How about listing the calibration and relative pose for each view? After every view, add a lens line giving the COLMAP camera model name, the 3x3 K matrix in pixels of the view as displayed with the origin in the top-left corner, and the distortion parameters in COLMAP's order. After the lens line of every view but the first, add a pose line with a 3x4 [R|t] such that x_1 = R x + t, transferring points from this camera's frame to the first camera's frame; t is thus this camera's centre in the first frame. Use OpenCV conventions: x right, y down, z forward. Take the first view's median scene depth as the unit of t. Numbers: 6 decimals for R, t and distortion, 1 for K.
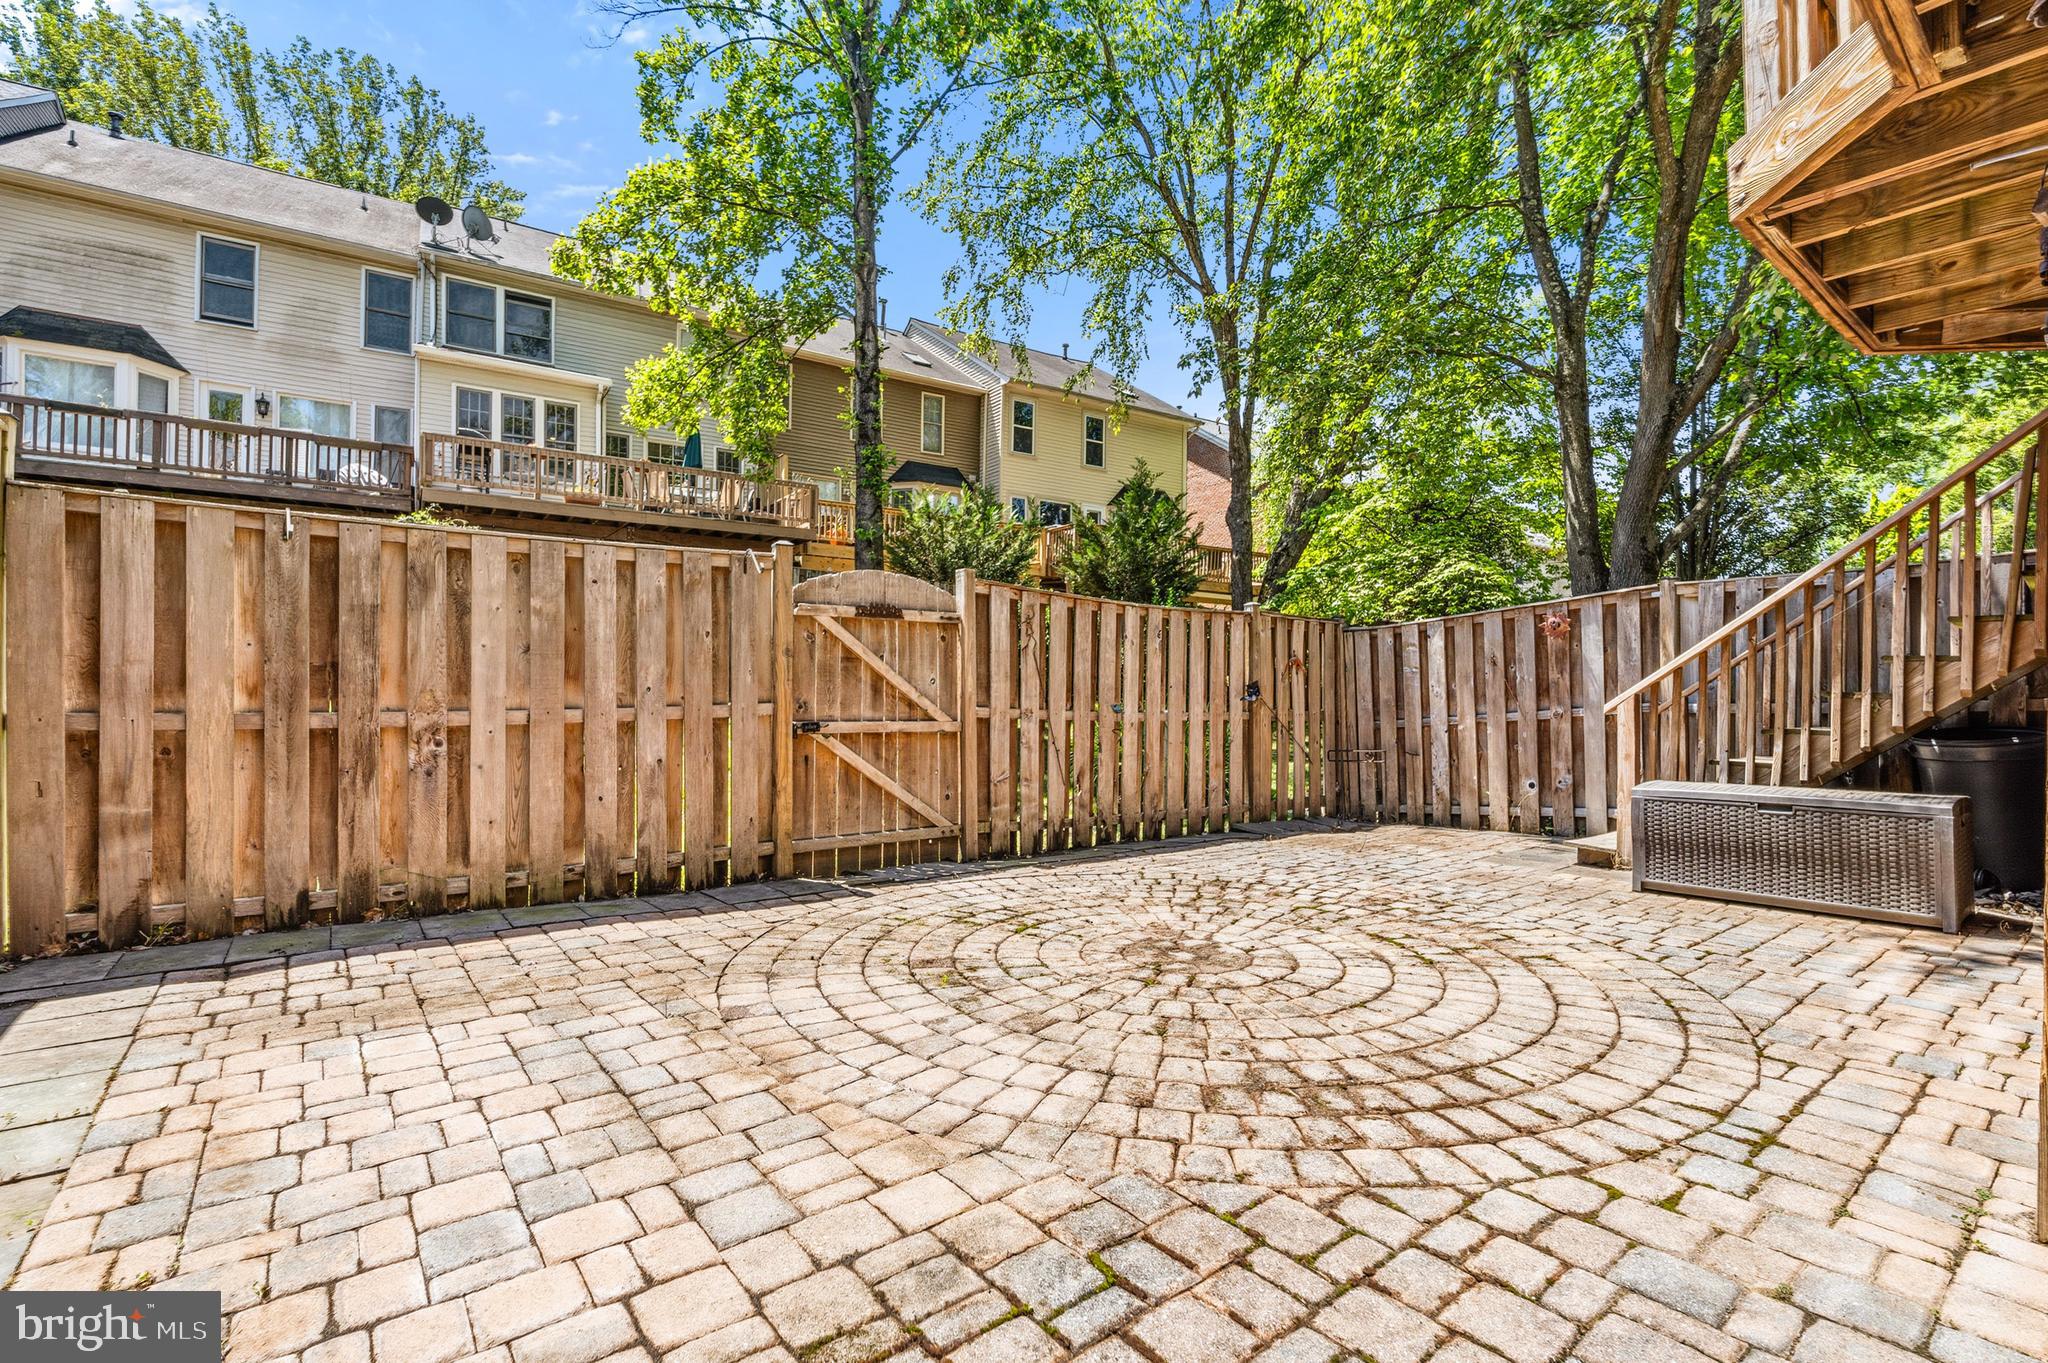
lens RADIAL K [[922.4, 0, 1018.9], [0, 922.4, 688.9], [0, 0, 1]] dist [-0.003228, 0.000412]
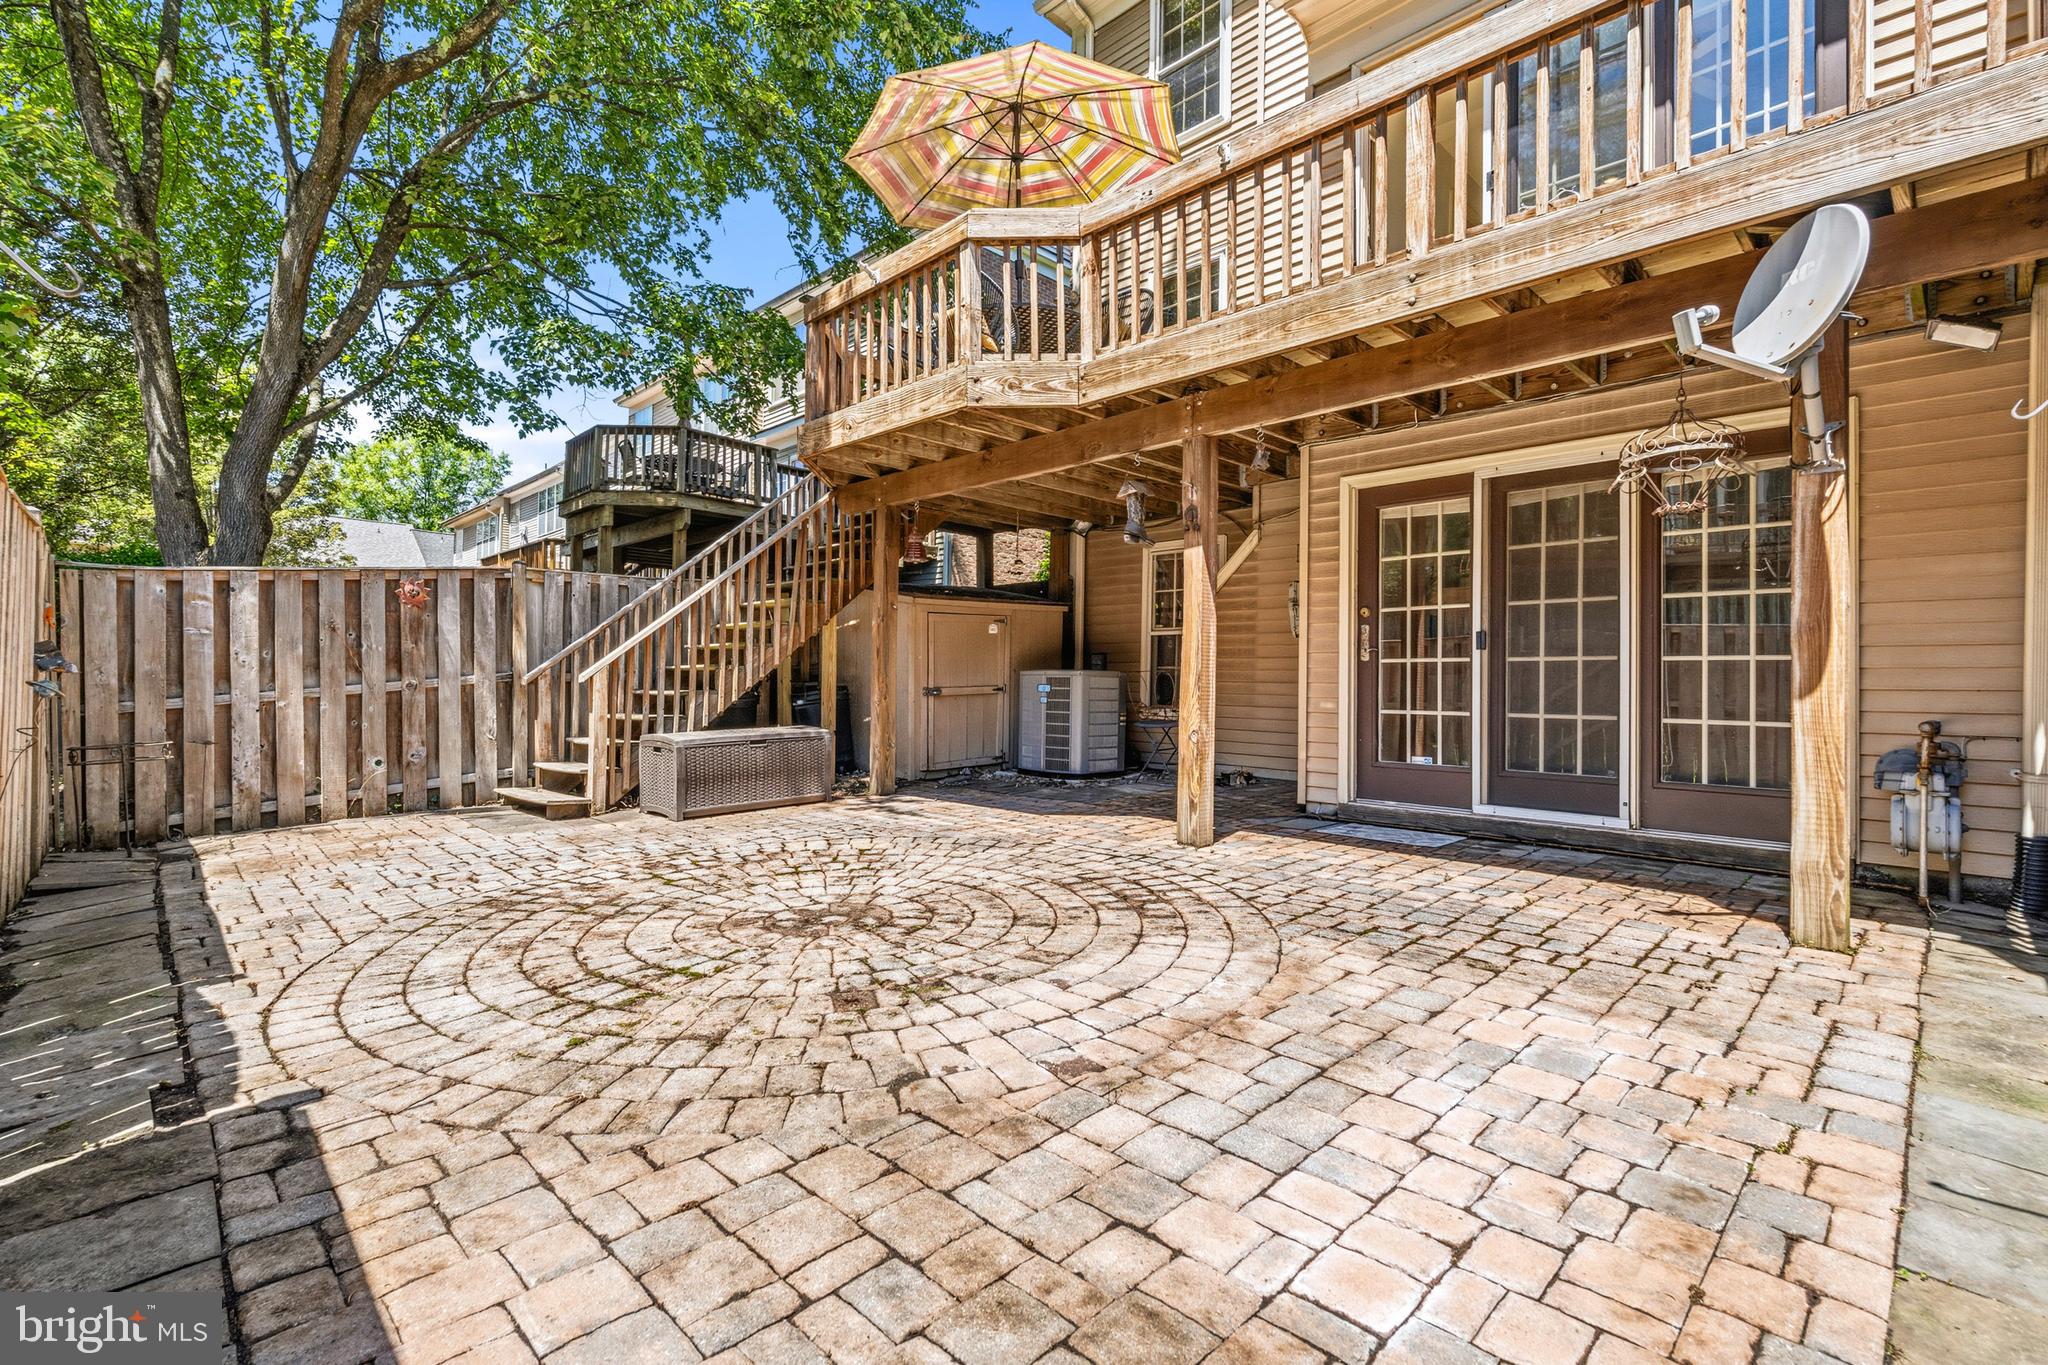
lens RADIAL K [[922.4, 0, 1020.1], [0, 922.4, 679.7], [0, 0, 1]] dist [-0.003228, 0.000412]
pose [[-0.119872, -0.010678, 0.992732, -0.863821], [-0.010480, 0.999900, 0.009490, 0.009961], [-0.992734, -0.009267, -0.119972, 0.915258]]
